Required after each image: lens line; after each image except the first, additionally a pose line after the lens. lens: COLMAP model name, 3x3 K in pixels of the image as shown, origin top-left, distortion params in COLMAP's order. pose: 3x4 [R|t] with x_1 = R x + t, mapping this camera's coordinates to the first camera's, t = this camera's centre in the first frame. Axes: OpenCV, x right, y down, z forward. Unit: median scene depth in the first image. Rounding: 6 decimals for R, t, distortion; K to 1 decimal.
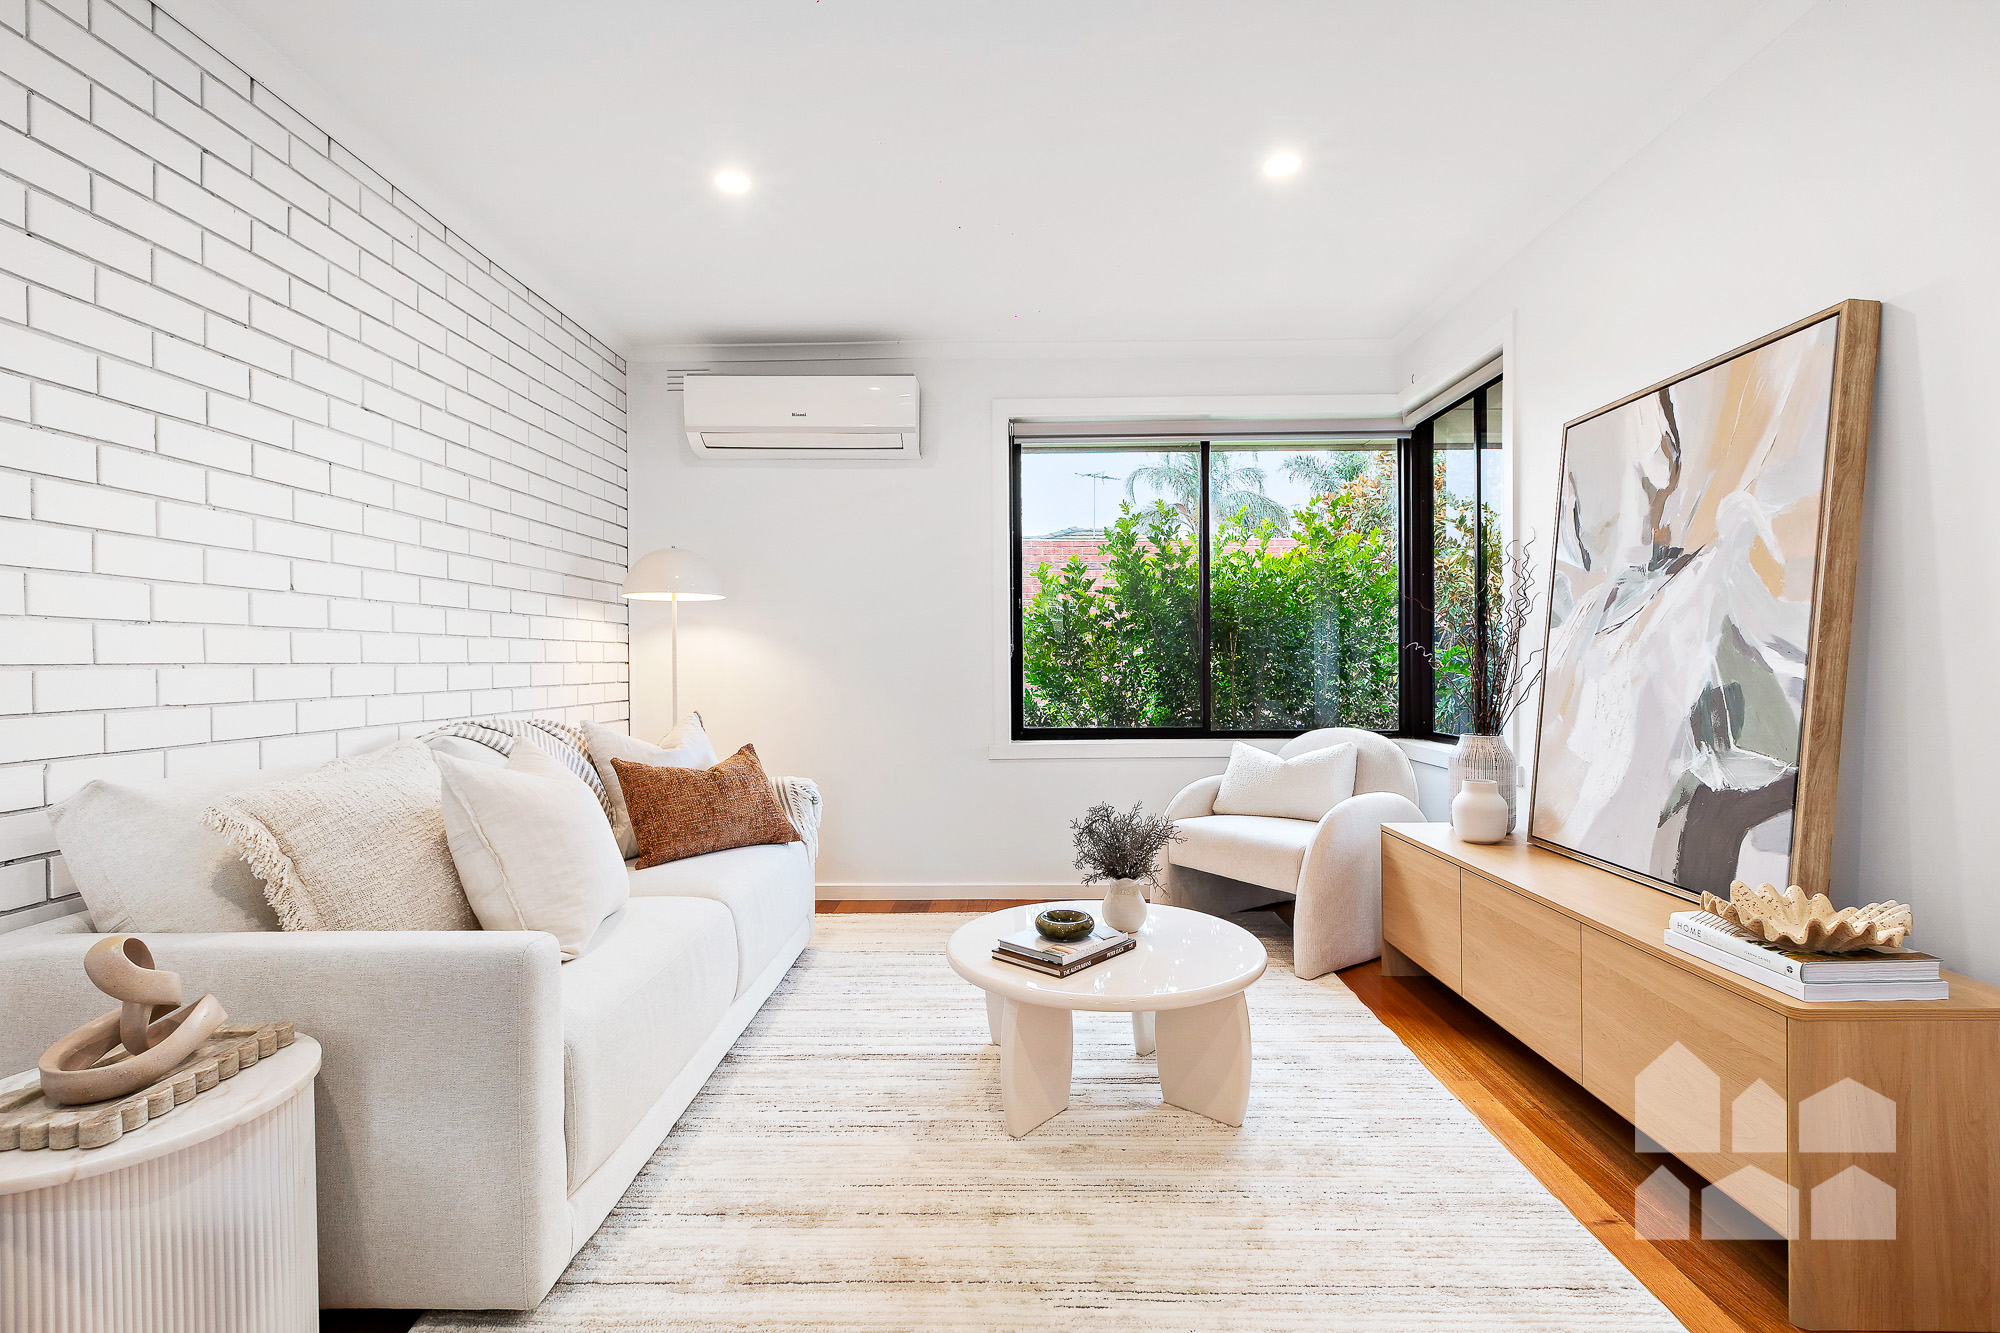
lens RADIAL K [[911.2, 0, 999.2], [0, 911.2, 667.8], [0, 0, 1]] dist [0.003344, 0.000299]
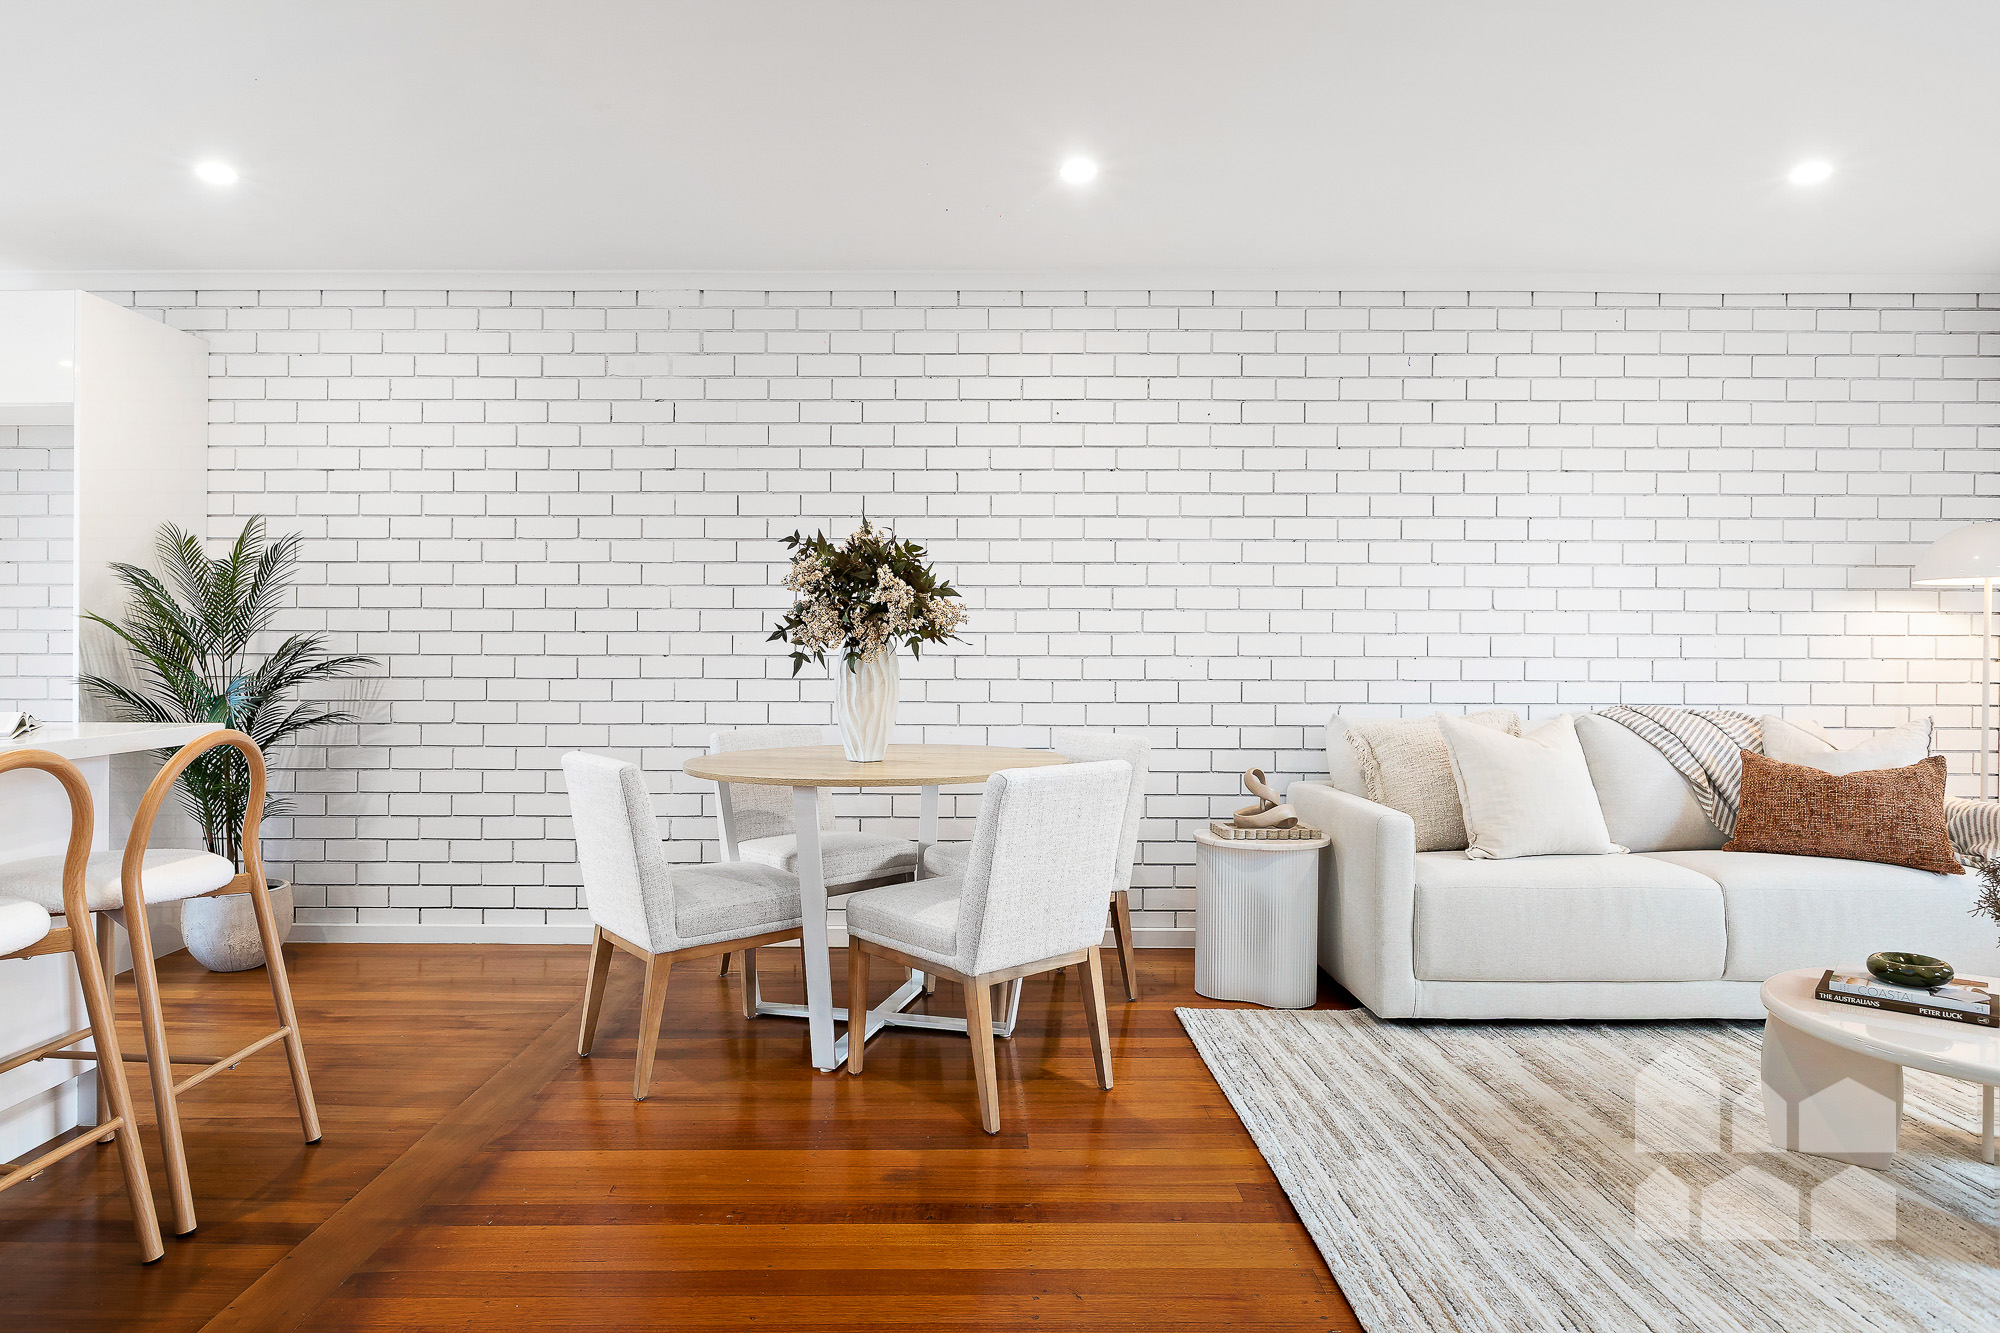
lens RADIAL K [[1218.4, 0, 994.1], [0, 1218.4, 662.5], [0, 0, 1]] dist [0.000031, 0.000200]
pose [[0.038938, 0.016781, -0.999101, 1.205576], [-0.012132, 0.999793, 0.016320, -0.018157], [0.999168, 0.011485, 0.039134, 0.088680]]
